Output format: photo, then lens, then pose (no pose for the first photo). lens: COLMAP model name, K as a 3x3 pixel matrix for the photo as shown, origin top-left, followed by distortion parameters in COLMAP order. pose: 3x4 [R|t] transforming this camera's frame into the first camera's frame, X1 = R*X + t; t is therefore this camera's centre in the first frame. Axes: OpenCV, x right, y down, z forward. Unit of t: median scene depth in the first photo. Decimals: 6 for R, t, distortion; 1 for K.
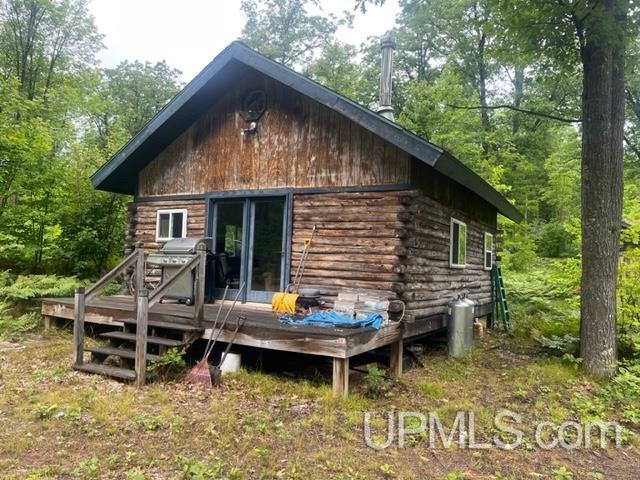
lens RADIAL K [[484.0, 0, 322.4], [0, 484.0, 237.4], [0, 0, 1]] dist [0.074633, -0.095417]
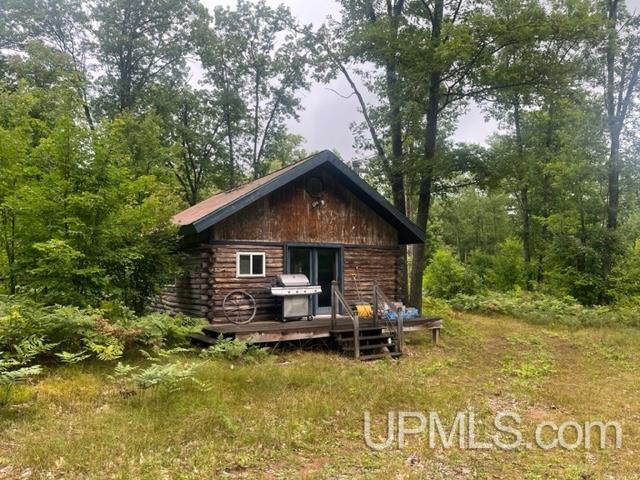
lens RADIAL K [[484.0, 0, 322.4], [0, 484.0, 237.4], [0, 0, 1]] dist [0.074633, -0.095417]
pose [[0.479032, 0.027082, 0.877380, -1.455528], [-0.026736, 0.999510, -0.016255, -0.086938], [-0.877390, -0.015671, 0.479522, 0.233225]]
